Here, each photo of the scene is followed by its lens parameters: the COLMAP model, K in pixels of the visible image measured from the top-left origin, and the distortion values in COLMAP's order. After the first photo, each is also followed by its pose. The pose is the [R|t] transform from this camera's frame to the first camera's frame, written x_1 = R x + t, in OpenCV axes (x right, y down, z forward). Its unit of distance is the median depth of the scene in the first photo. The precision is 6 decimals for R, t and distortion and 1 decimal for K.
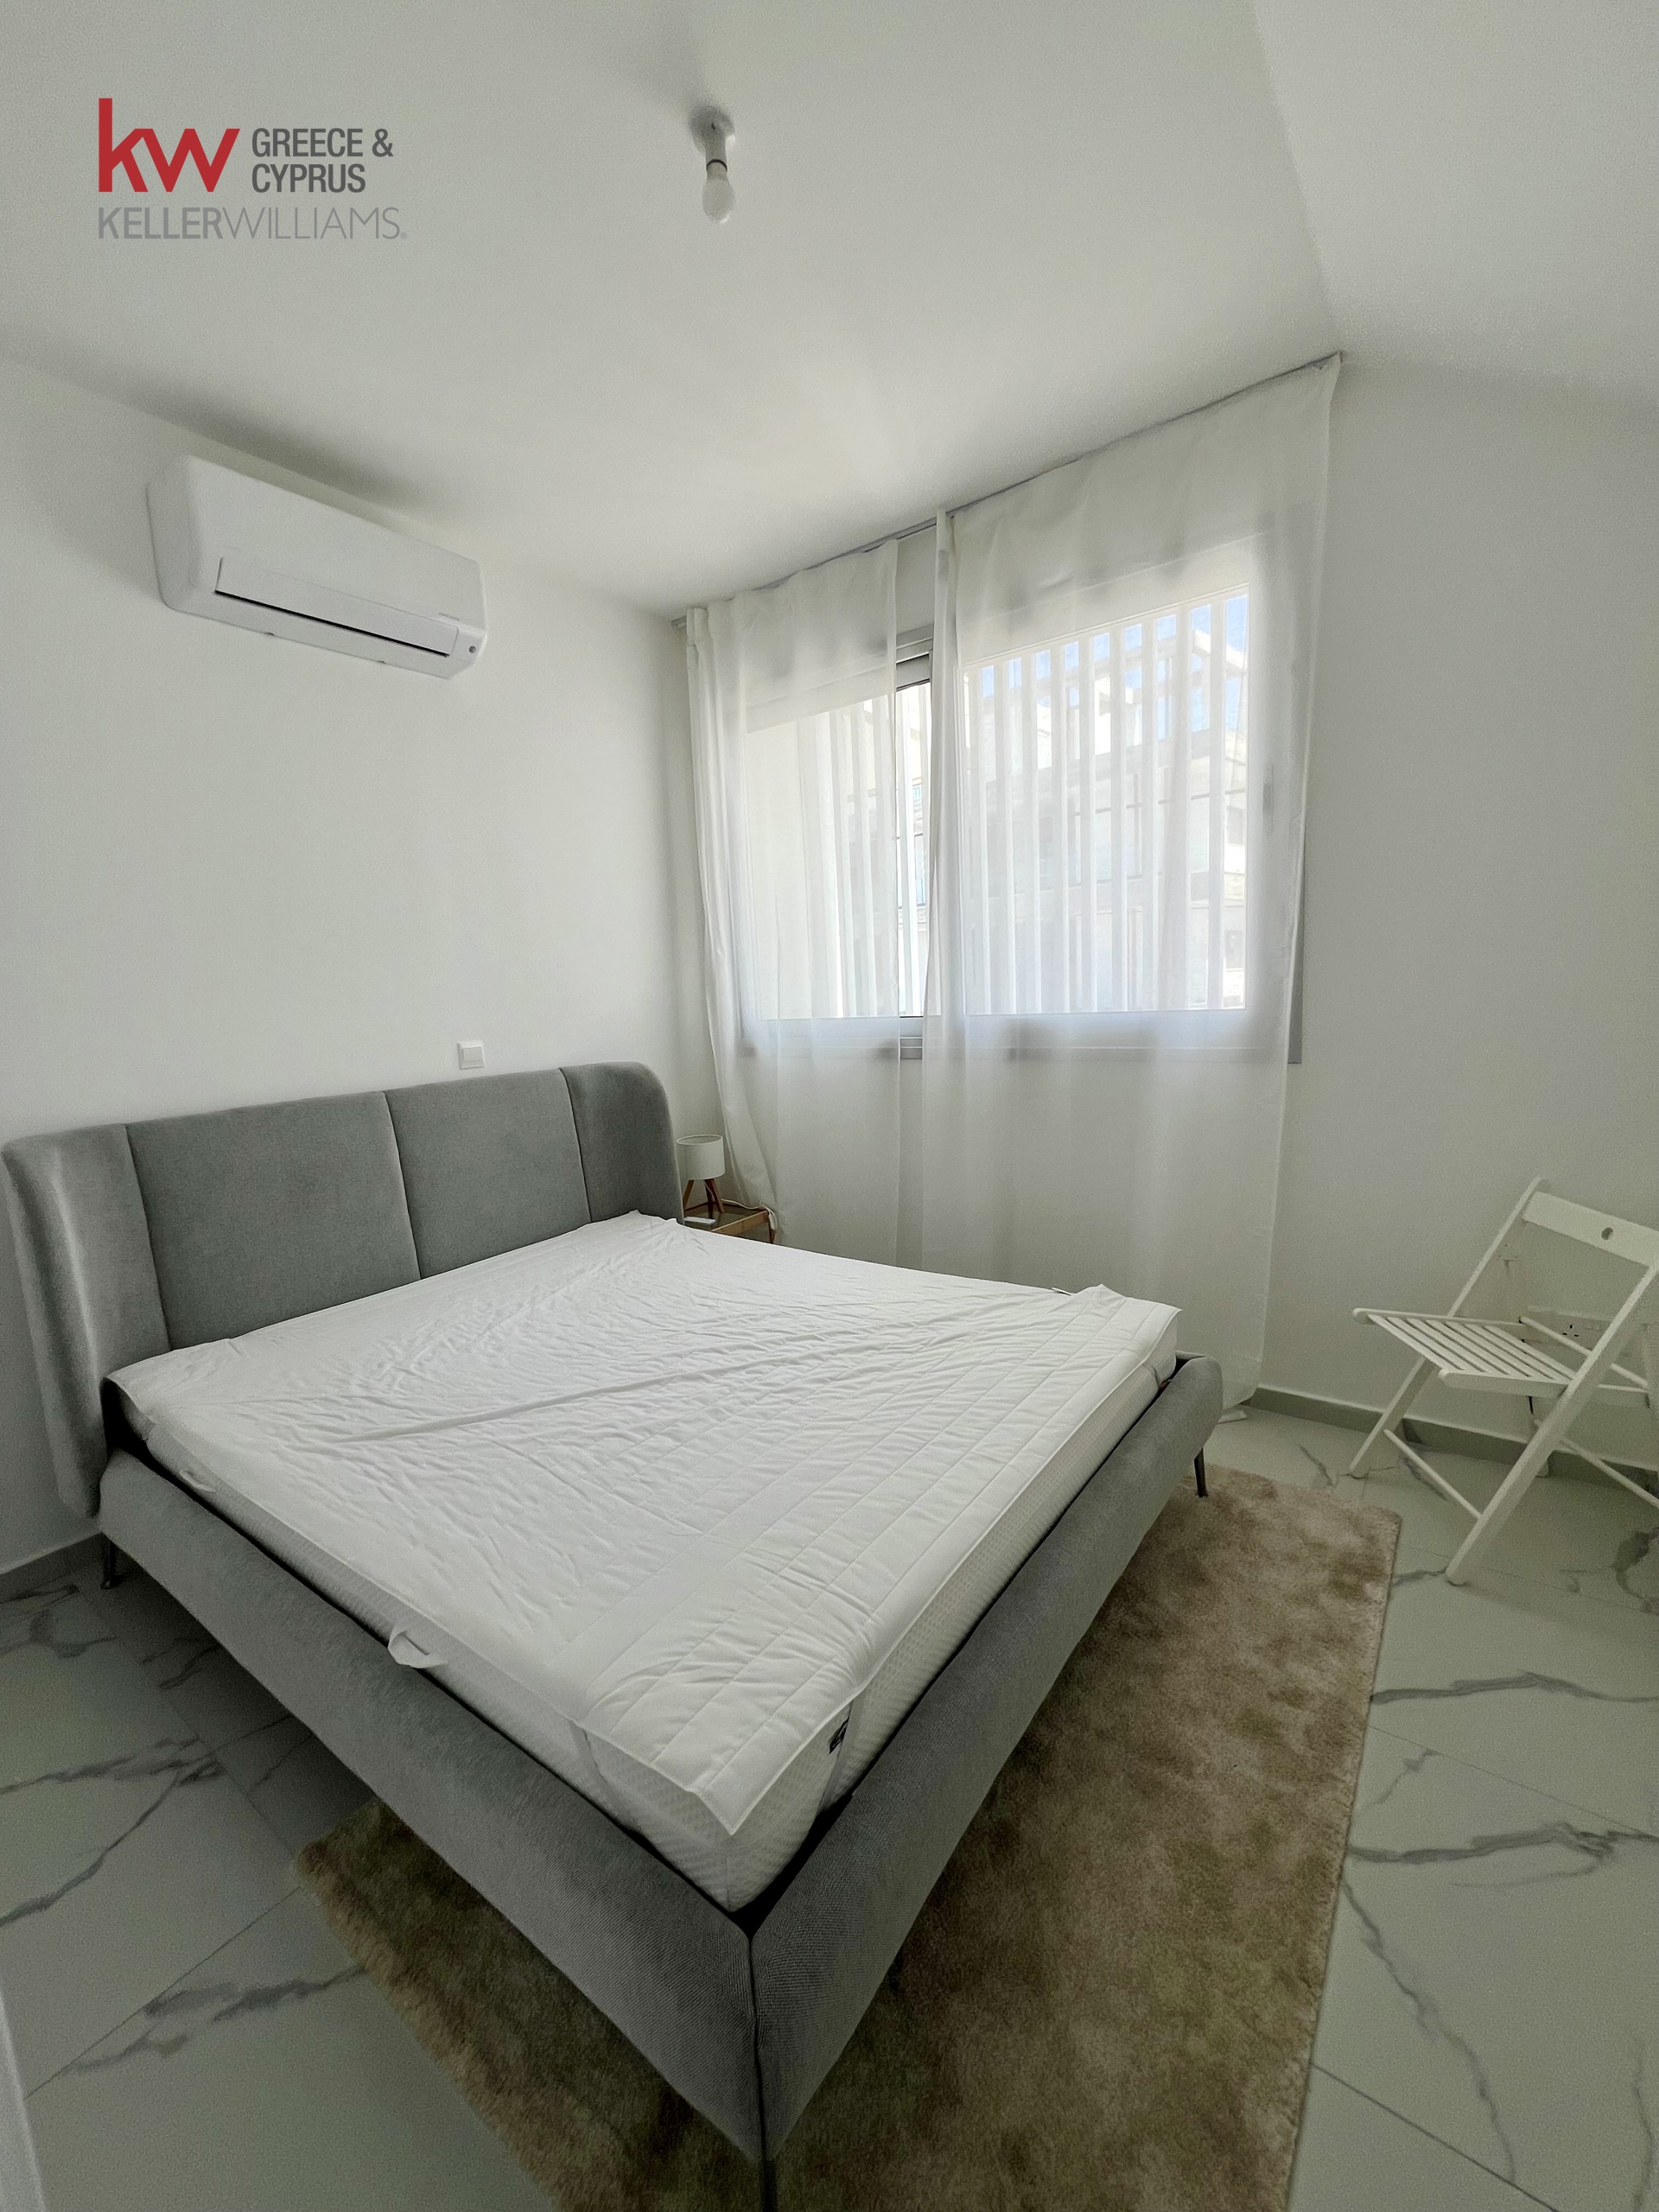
lens RADIAL K [[879.6, 0, 832.9], [0, 879.6, 1111.7], [0, 0, 1]] dist [-0.008997, -0.000379]
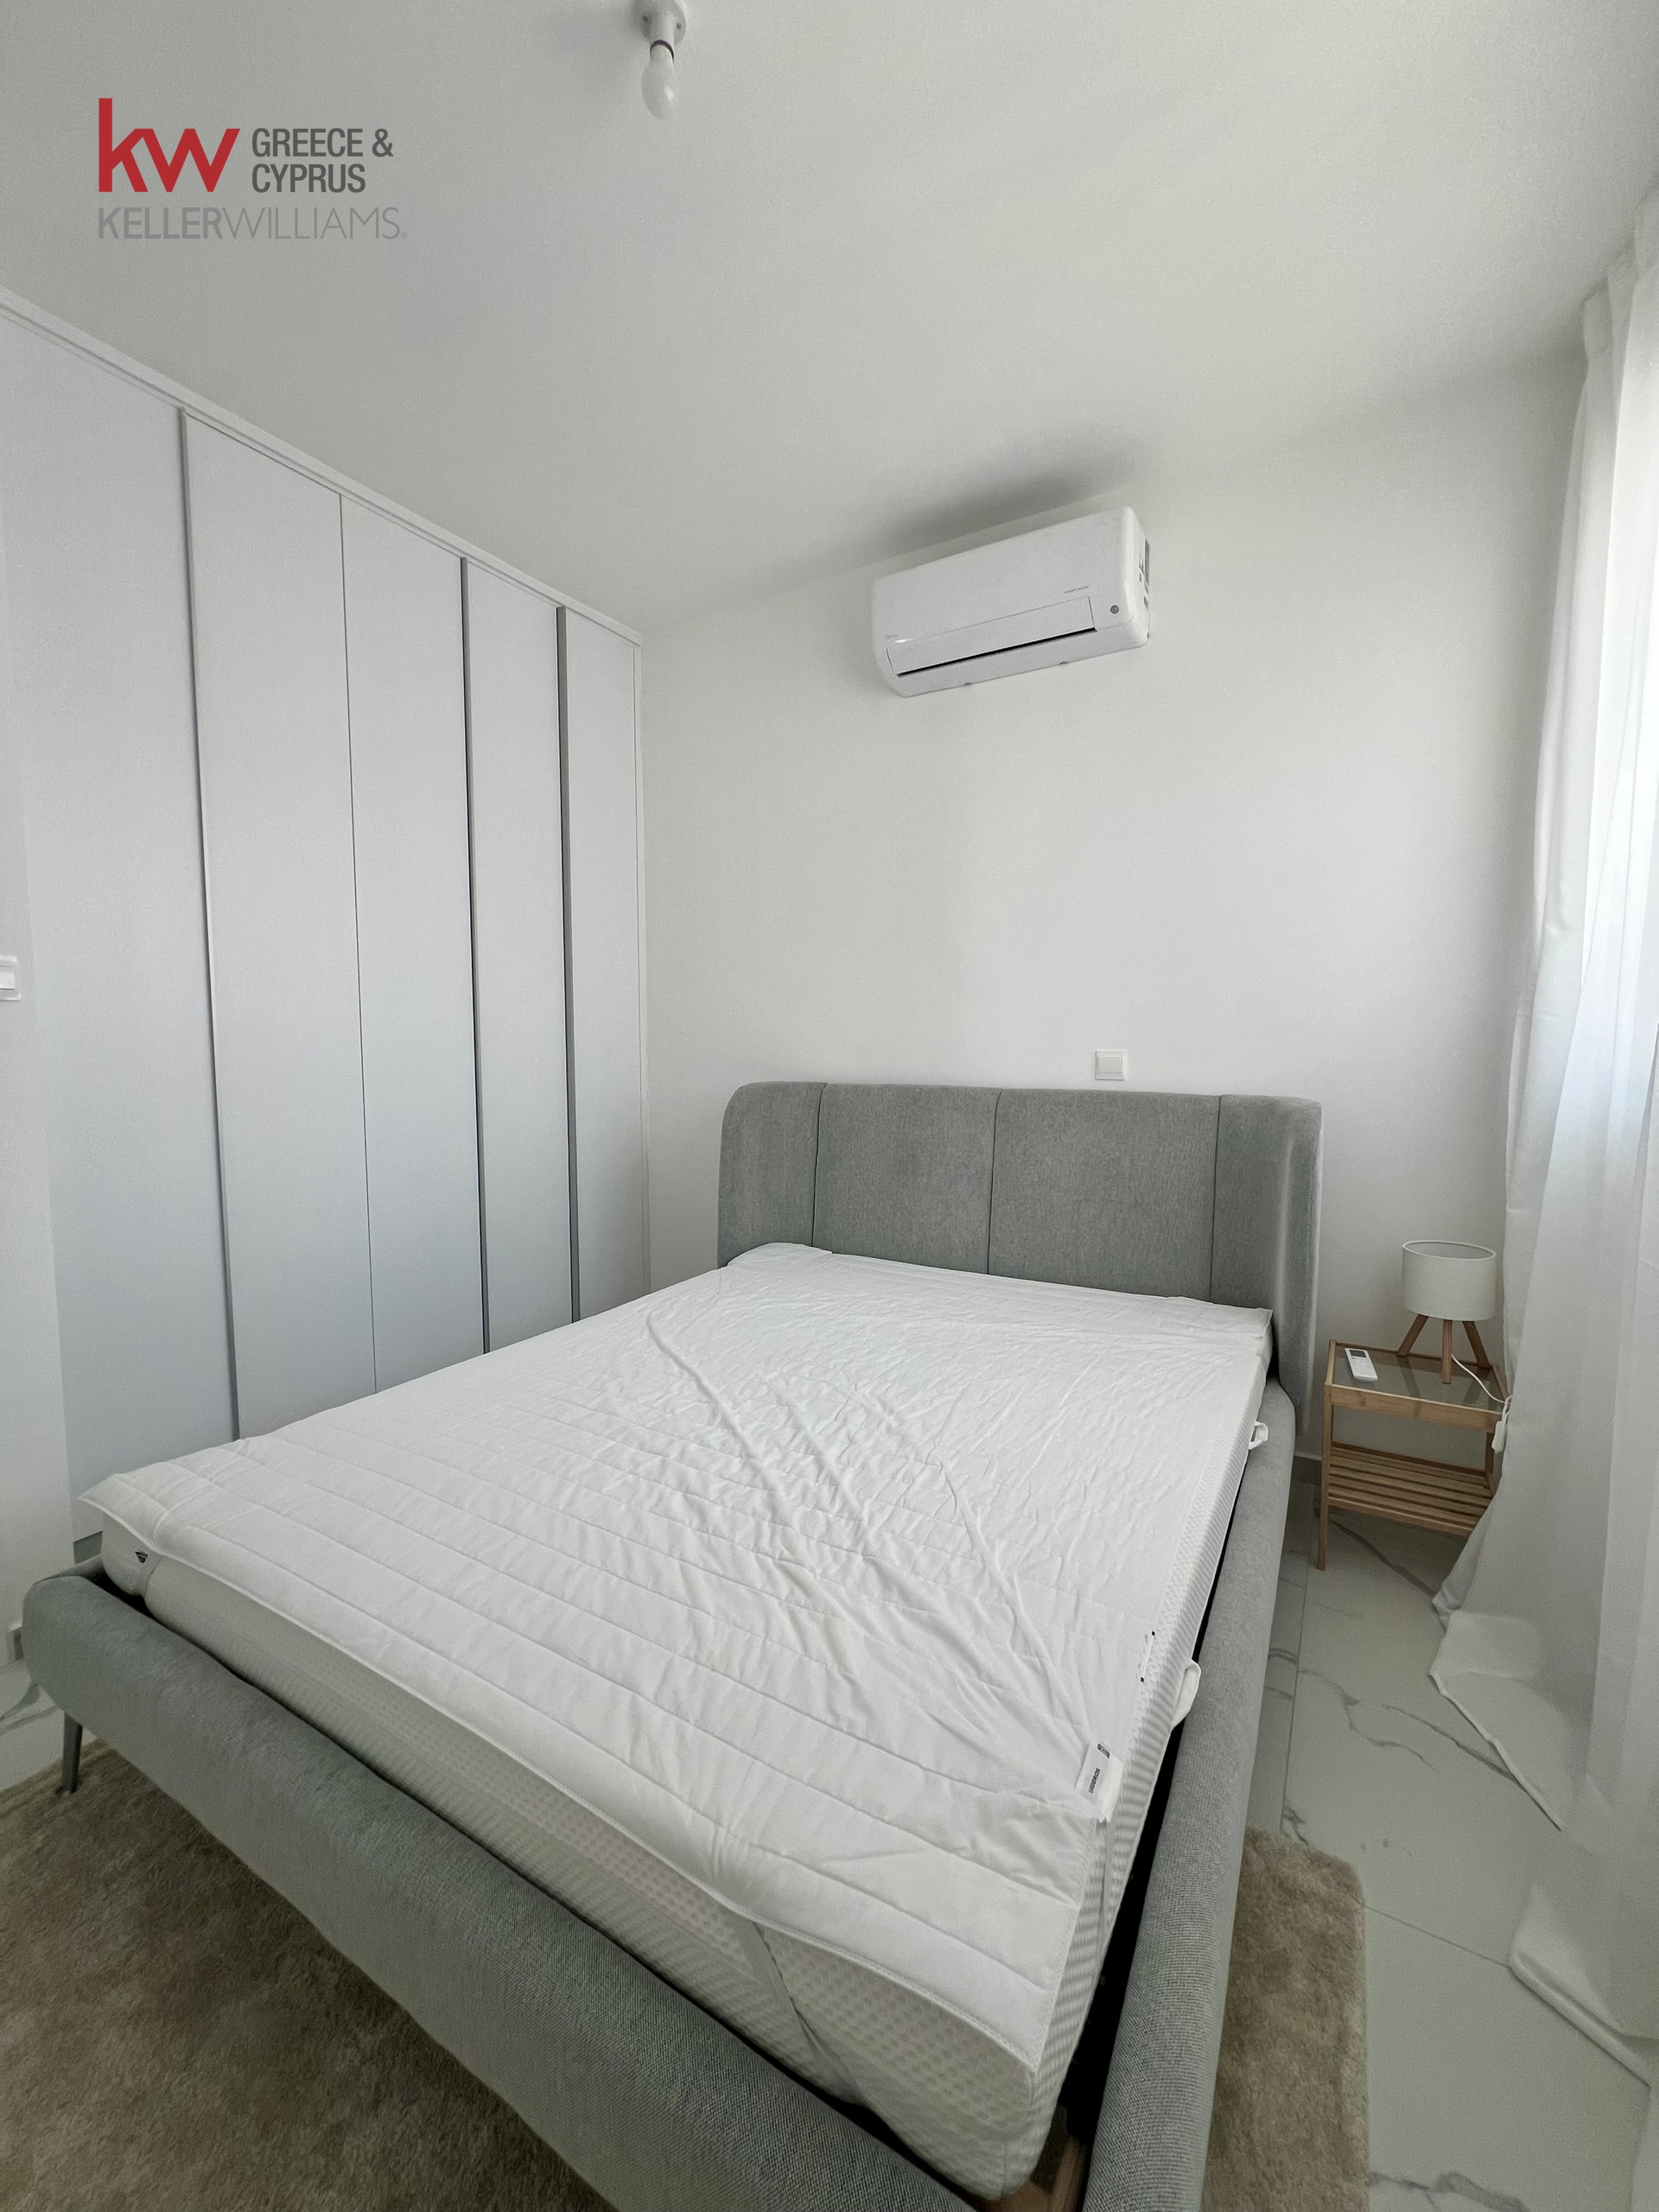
lens RADIAL K [[879.6, 0, 831.5], [0, 879.6, 1110.4], [0, 0, 1]] dist [-0.008997, -0.000379]
pose [[0.102306, 0.134715, -0.985589, 0.549682], [-0.144441, 0.982299, 0.119272, -0.103279], [0.984211, 0.130157, 0.119953, 0.743585]]
